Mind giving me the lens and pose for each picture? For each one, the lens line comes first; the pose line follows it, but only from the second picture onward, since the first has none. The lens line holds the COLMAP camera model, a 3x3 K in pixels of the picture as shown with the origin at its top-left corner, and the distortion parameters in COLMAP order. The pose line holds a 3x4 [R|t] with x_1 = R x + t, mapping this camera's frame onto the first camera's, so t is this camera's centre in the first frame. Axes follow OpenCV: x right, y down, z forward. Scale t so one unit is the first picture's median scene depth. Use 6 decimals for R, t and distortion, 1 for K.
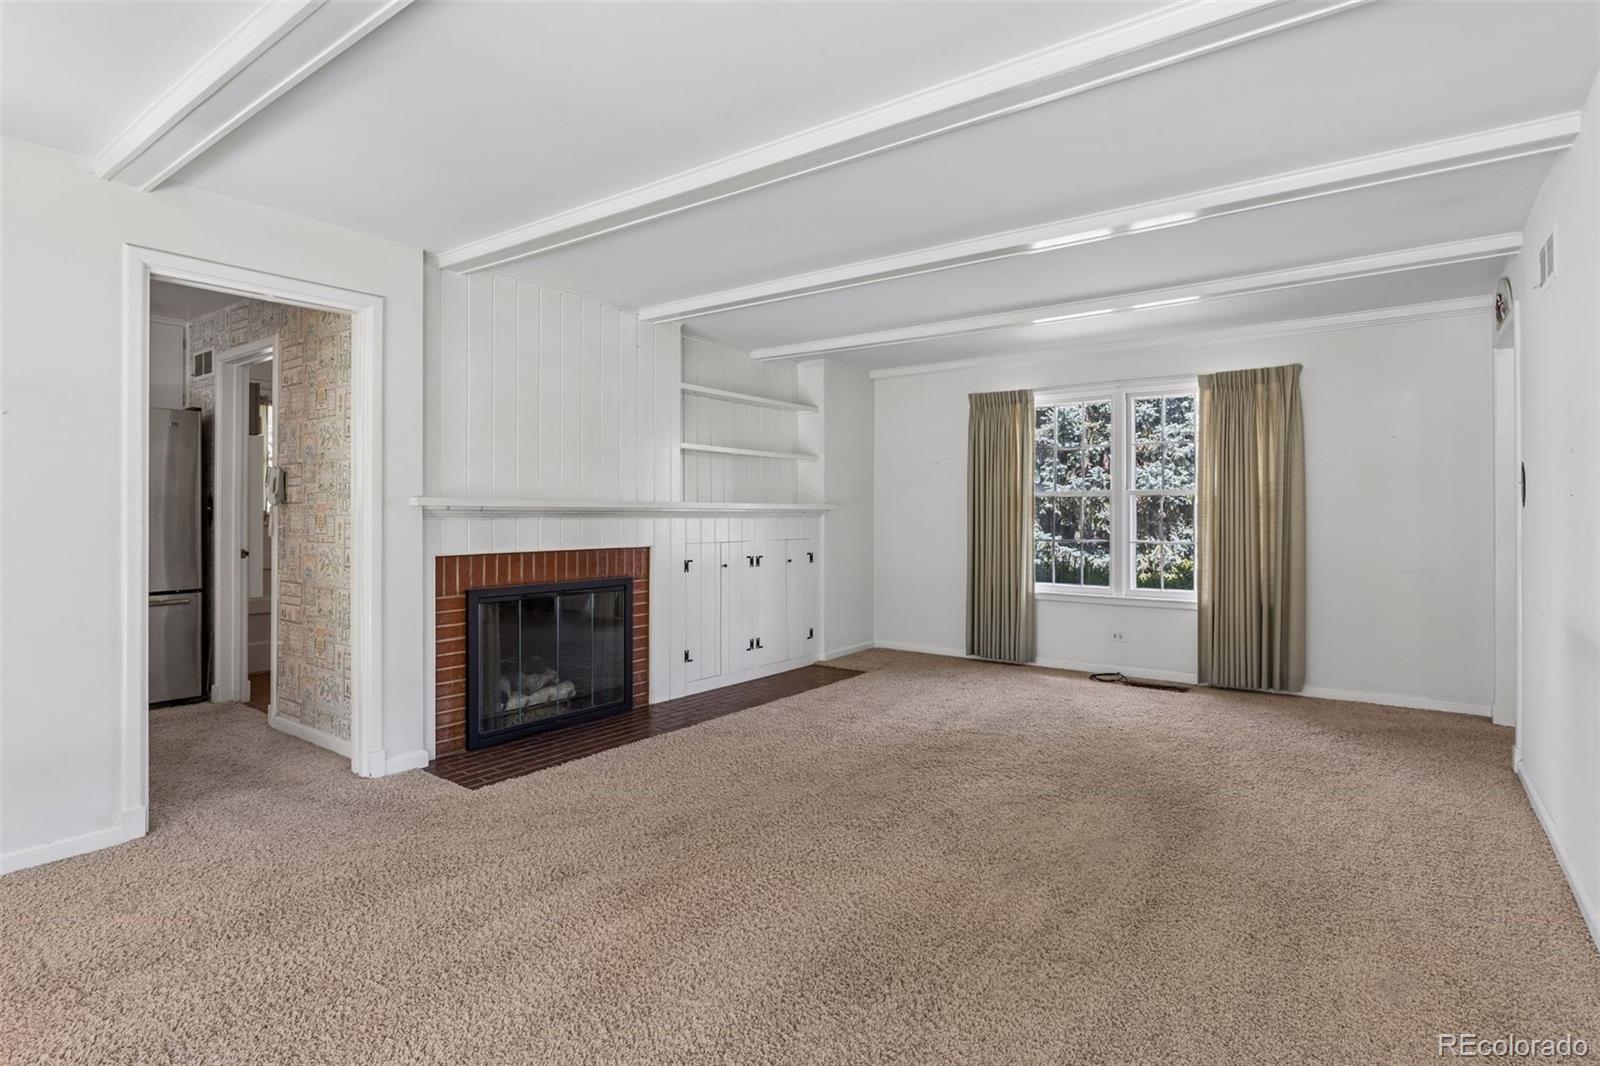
lens RADIAL K [[811.2, 0, 801.3], [0, 811.2, 513.5], [0, 0, 1]] dist [-0.001298, 0.000383]
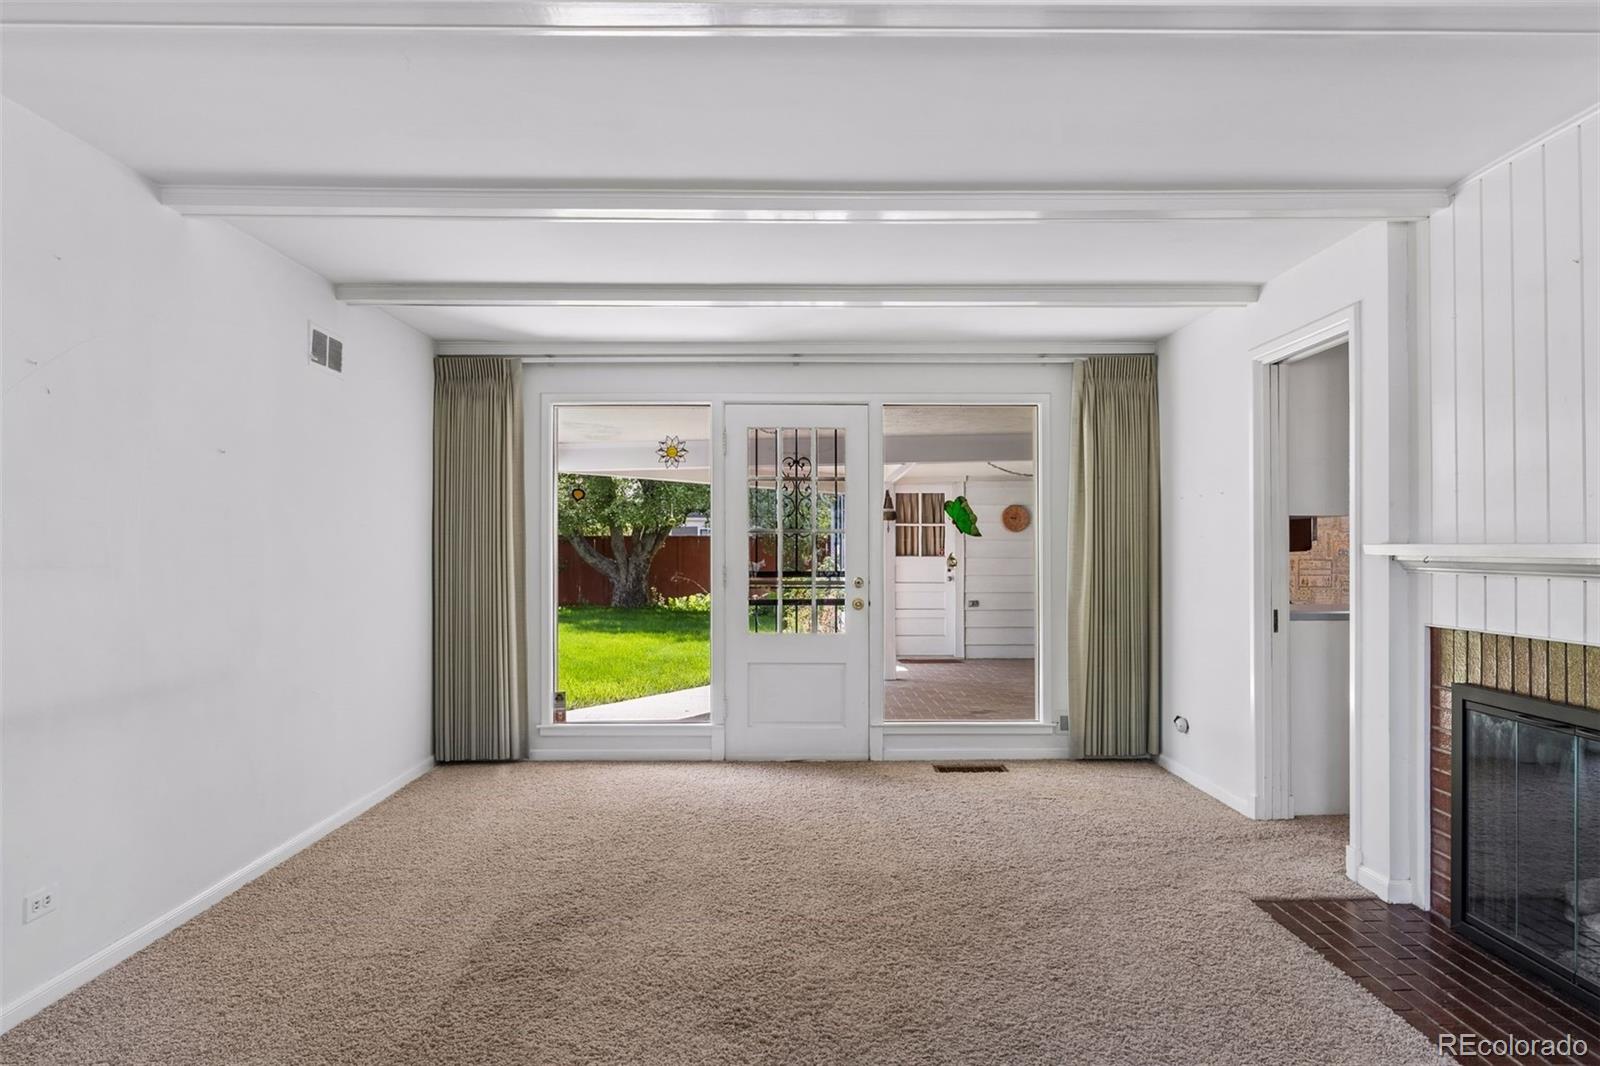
lens RADIAL K [[1041.2, 0, 801.1], [0, 1041.2, 542.1], [0, 0, 1]] dist [-0.005561, 0.000041]
pose [[-0.802468, -0.002076, -0.596691, 0.508453], [0.001441, 0.999984, -0.005417, -0.016126], [0.596693, -0.005207, -0.802453, 1.339409]]
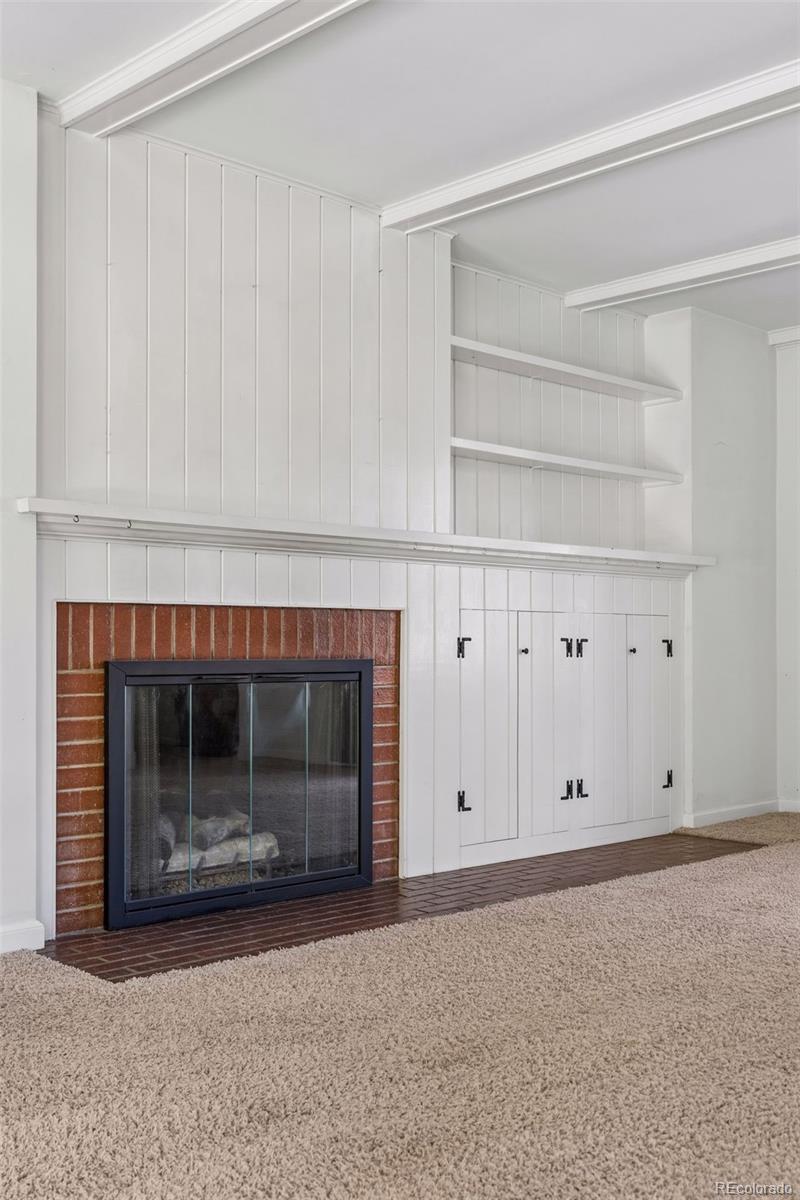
lens RADIAL K [[1283.8, 0, 401.5], [0, 1283.8, 633.6], [0, 0, 1]] dist [0.009433, 0.000704]
pose [[0.986108, -0.002473, -0.166085, -0.037615], [0.000928, 0.999956, -0.009383, 0.081698], [0.166101, 0.009099, 0.986067, 0.095889]]
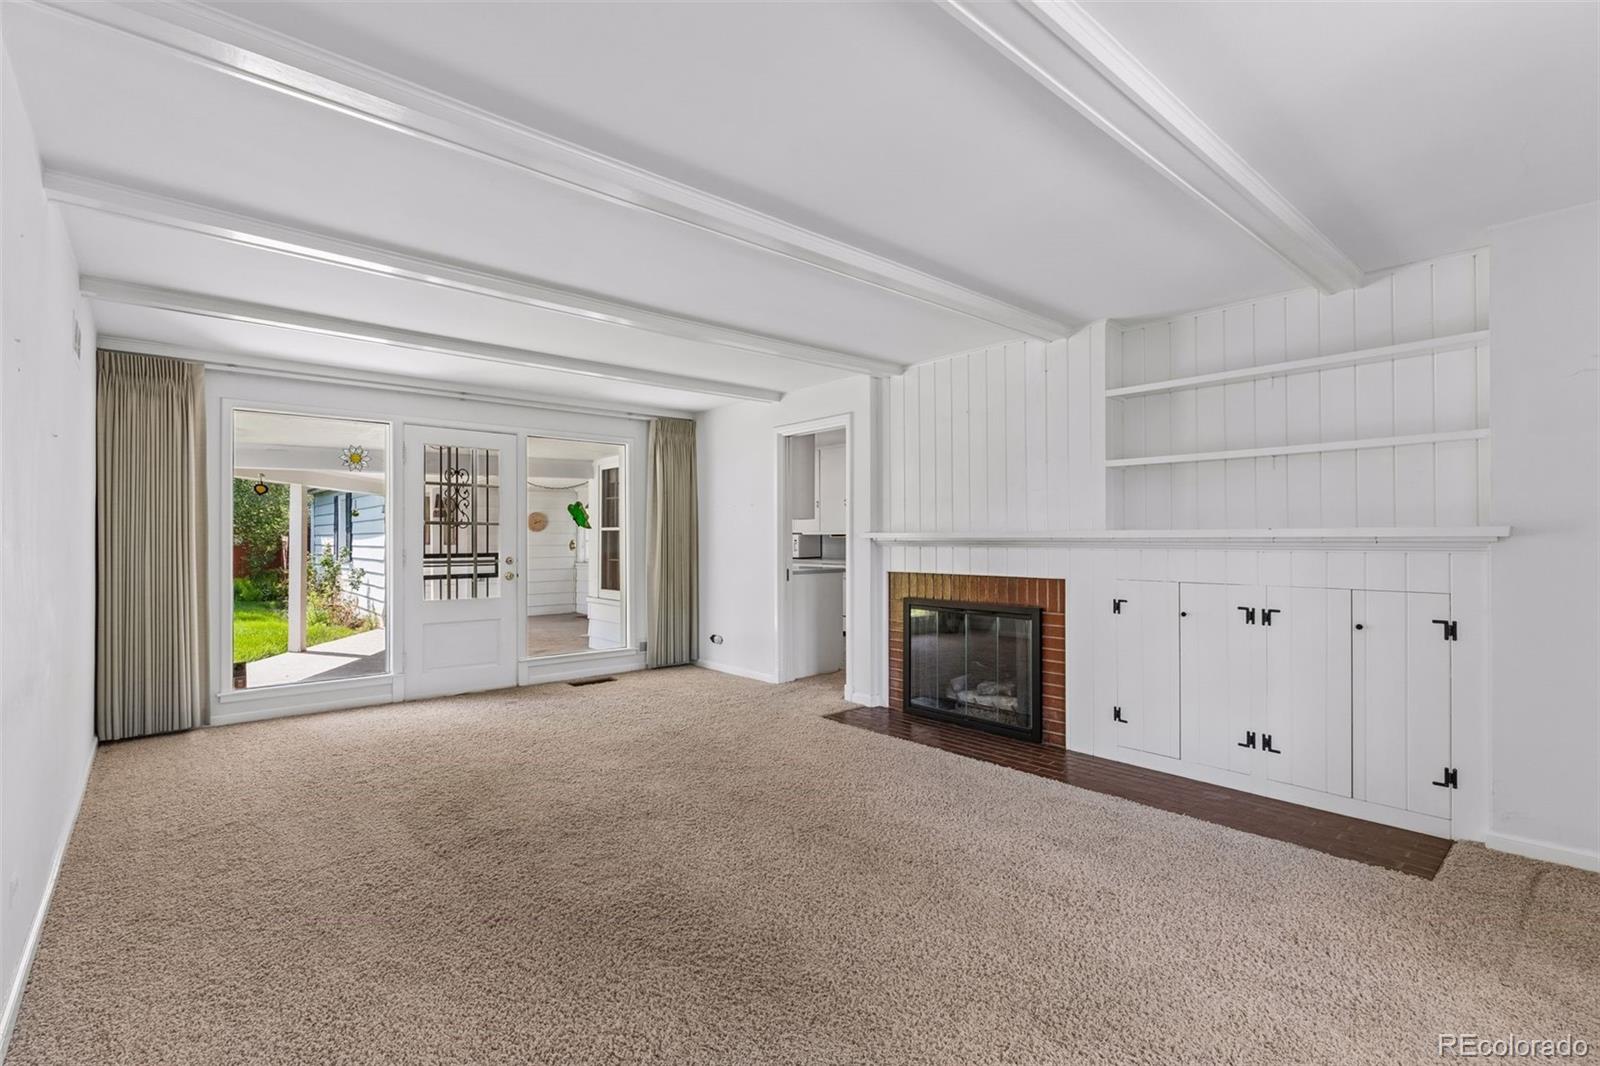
lens RADIAL K [[739.8, 0, 800.0], [0, 739.8, 533.0], [0, 0, 1]] dist [0.002135, 0.000428]
pose [[-0.218777, -0.008145, -0.975741, 0.873122], [0.003056, 0.999955, -0.009032, -0.006660], [0.975770, -0.004958, -0.218743, 1.089513]]
